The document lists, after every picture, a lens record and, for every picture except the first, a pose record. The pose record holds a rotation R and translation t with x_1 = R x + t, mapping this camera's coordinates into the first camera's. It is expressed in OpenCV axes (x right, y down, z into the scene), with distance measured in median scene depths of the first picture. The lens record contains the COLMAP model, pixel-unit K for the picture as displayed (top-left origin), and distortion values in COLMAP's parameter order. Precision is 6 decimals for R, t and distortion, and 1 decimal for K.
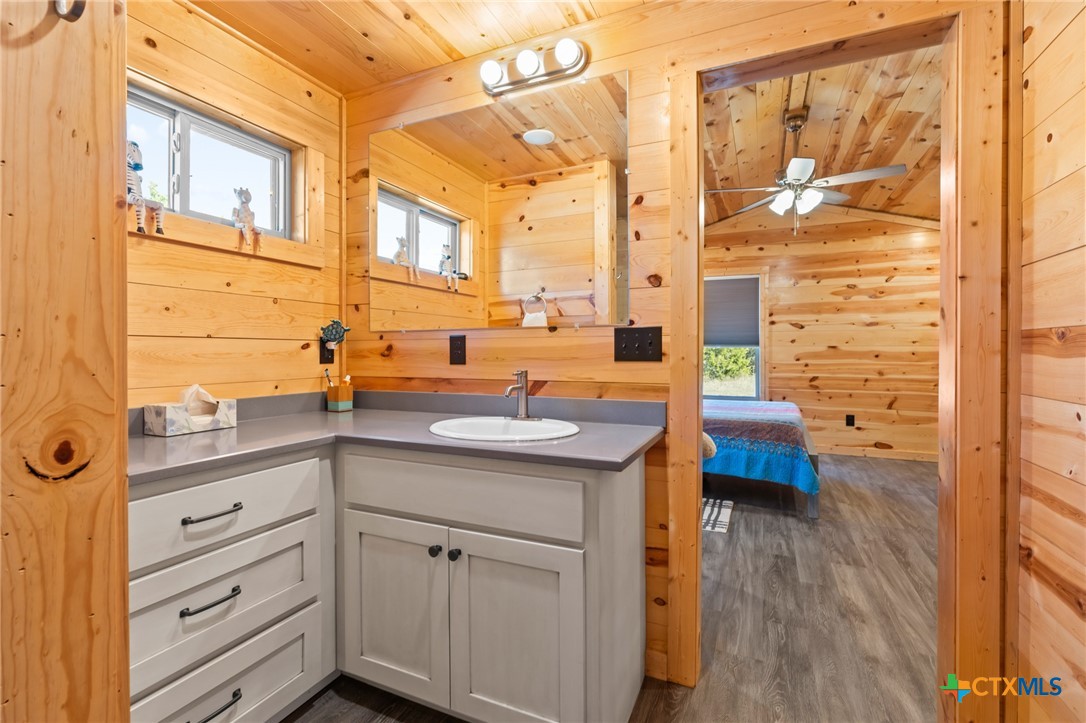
lens RADIAL K [[489.0, 0, 542.2], [0, 489.0, 356.0], [0, 0, 1]] dist [-0.011120, 0.004493]
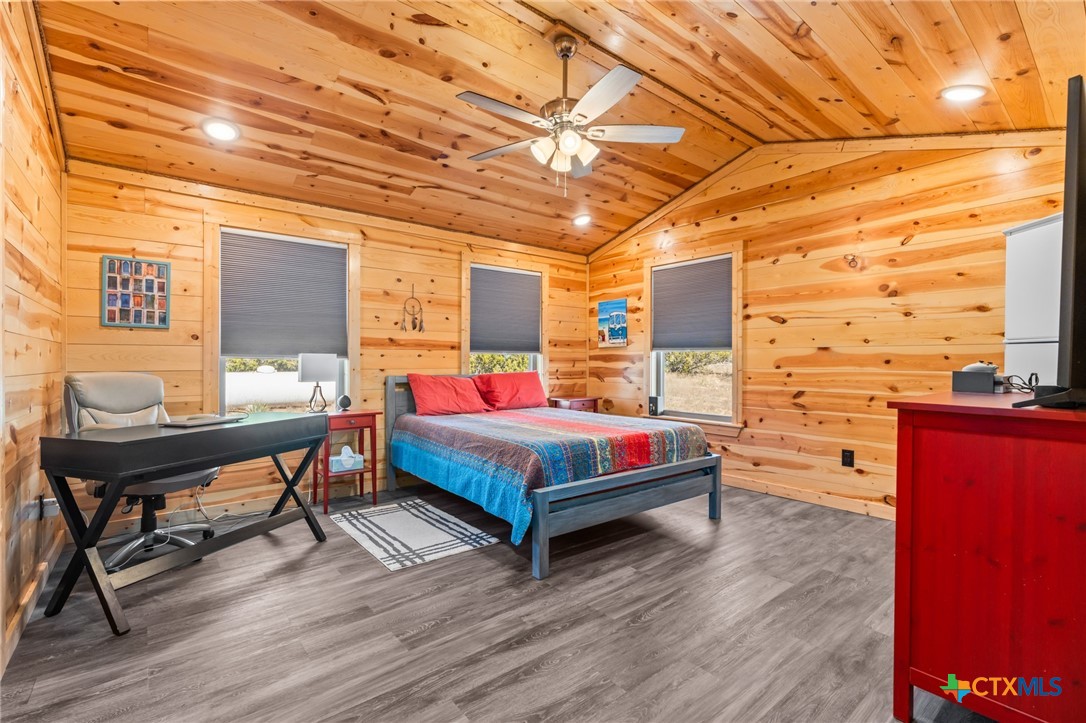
lens RADIAL K [[489.0, 0, 542.0], [0, 489.0, 365.0], [0, 0, 1]] dist [-0.011120, 0.004493]
pose [[0.894087, 0.003821, -0.447877, 0.558289], [-0.005471, 0.999982, -0.002390, 0.008621], [0.447860, 0.004587, 0.894092, 0.215194]]
